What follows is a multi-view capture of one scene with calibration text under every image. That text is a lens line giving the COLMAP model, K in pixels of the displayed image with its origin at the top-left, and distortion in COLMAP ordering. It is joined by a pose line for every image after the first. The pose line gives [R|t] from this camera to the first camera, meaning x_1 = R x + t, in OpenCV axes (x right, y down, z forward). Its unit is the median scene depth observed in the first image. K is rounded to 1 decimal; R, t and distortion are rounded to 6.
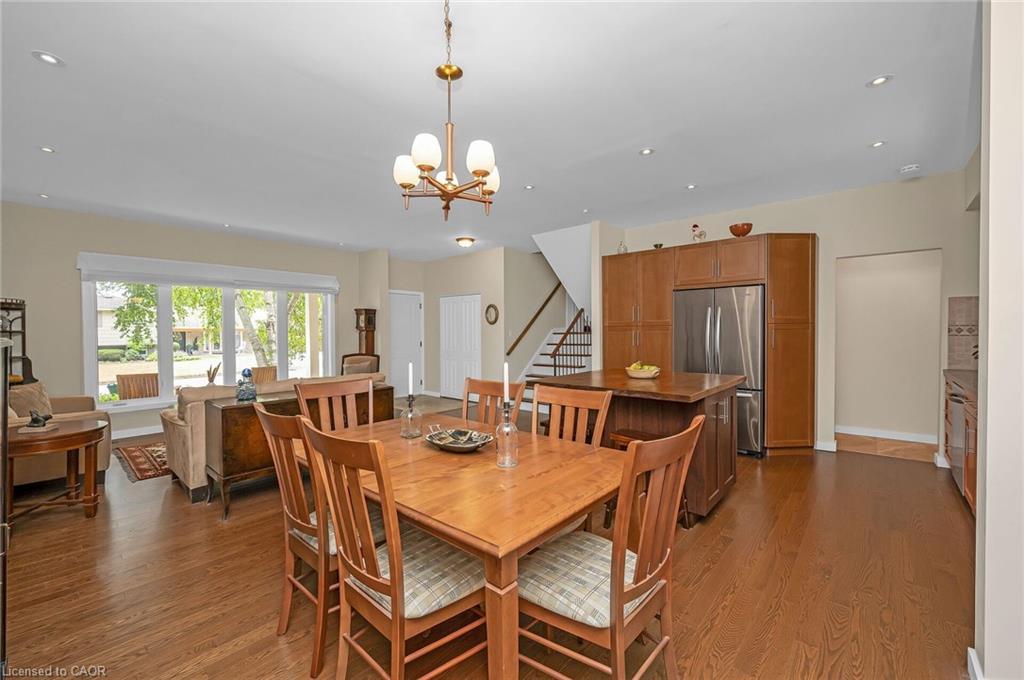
lens RADIAL K [[418.8, 0, 504.6], [0, 418.8, 340.4], [0, 0, 1]] dist [-0.001917, -0.000495]
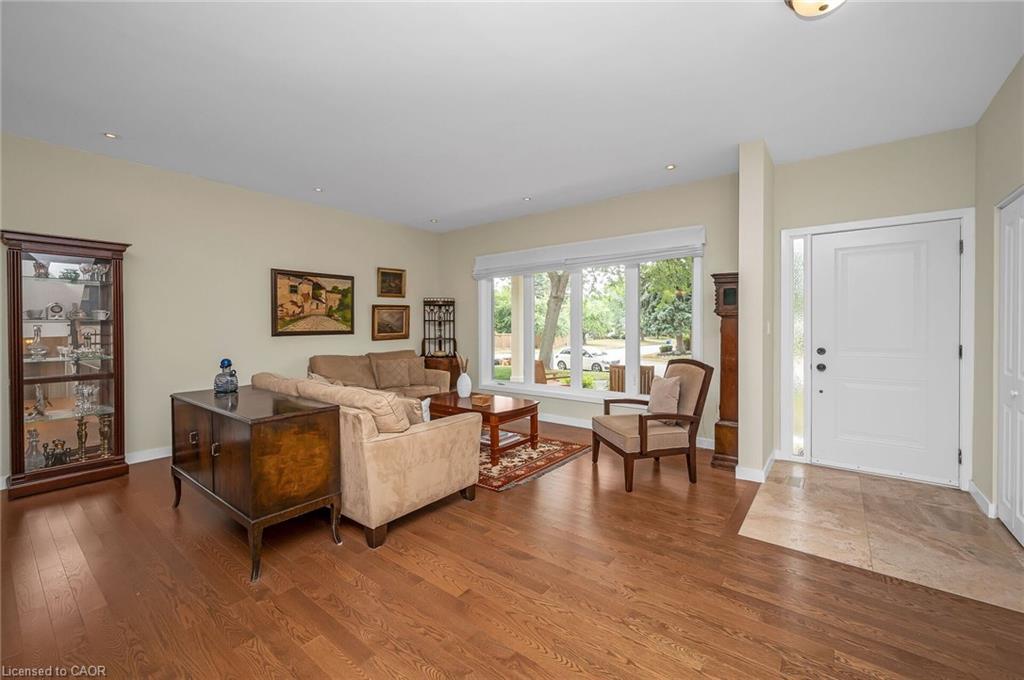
lens RADIAL K [[411.8, 0, 514.5], [0, 411.8, 327.6], [0, 0, 1]] dist [0.027918, -0.014970]
pose [[0.078360, 0.009720, -0.996878, 0.162131], [-0.017737, 0.999808, 0.008355, -0.009371], [0.996767, 0.017027, 0.078517, 0.746629]]
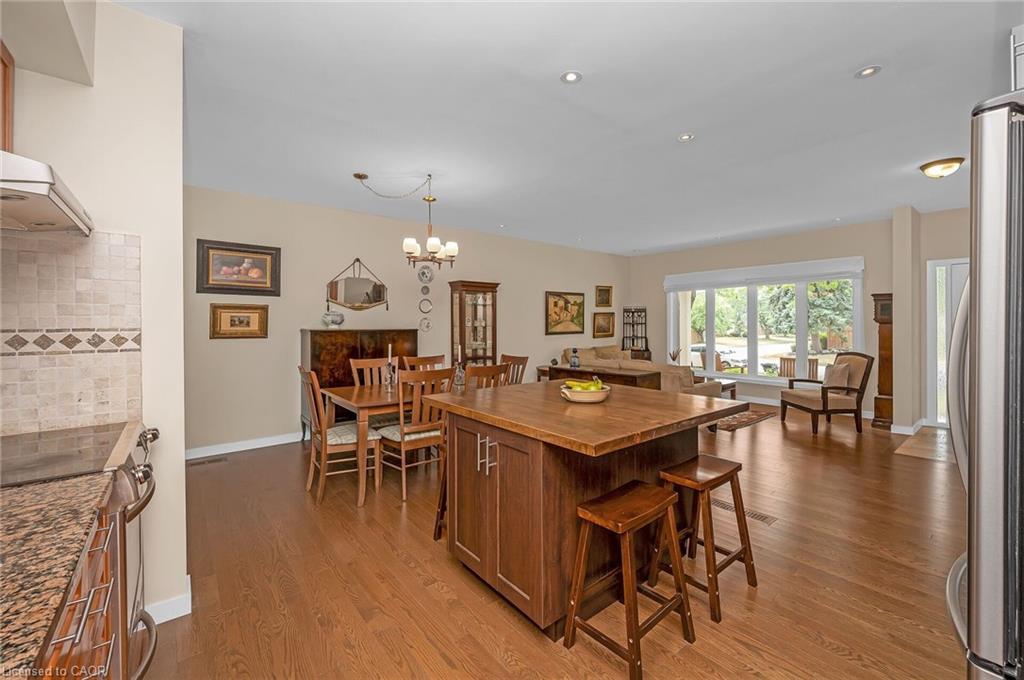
lens RADIAL K [[420.1, 0, 534.4], [0, 420.1, 321.5], [0, 0, 1]] dist [0.000601, 0.000178]
pose [[-0.123702, 0.002352, -0.992317, 0.520164], [-0.014277, 0.999889, 0.004150, -0.020662], [0.992217, 0.014681, -0.123655, 0.505064]]
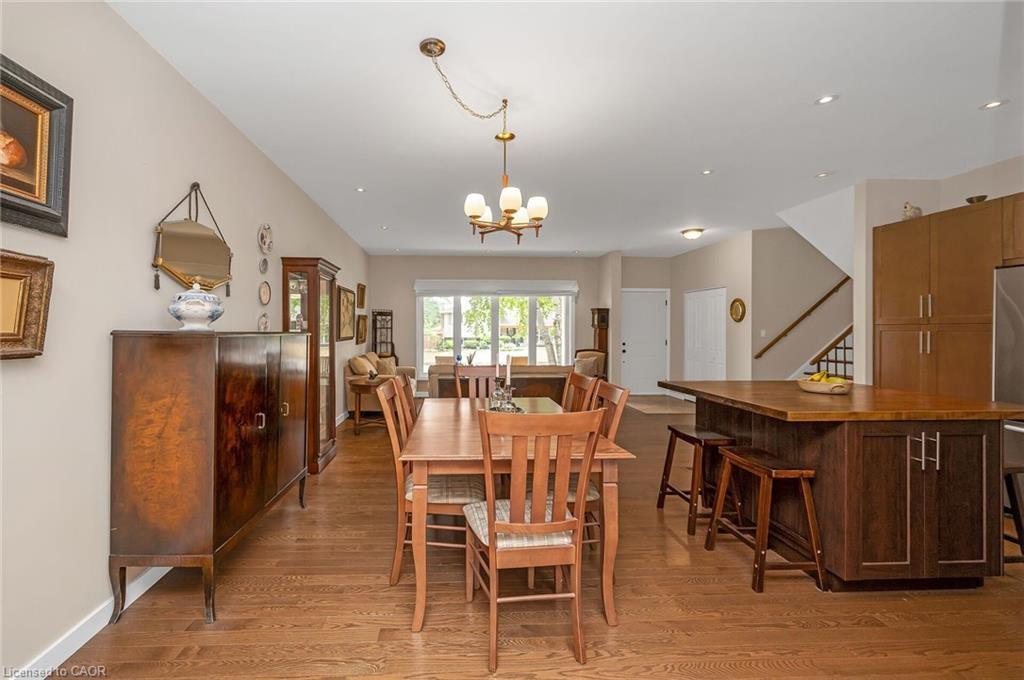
lens RADIAL K [[422.7, 0, 465.8], [0, 422.7, 328.8], [0, 0, 1]] dist [-0.001079, 0.000015]
pose [[0.700815, 0.005921, -0.713319, 0.216143], [-0.020428, 0.999722, -0.011772, -0.002311], [0.713051, 0.022821, 0.700741, -0.008412]]
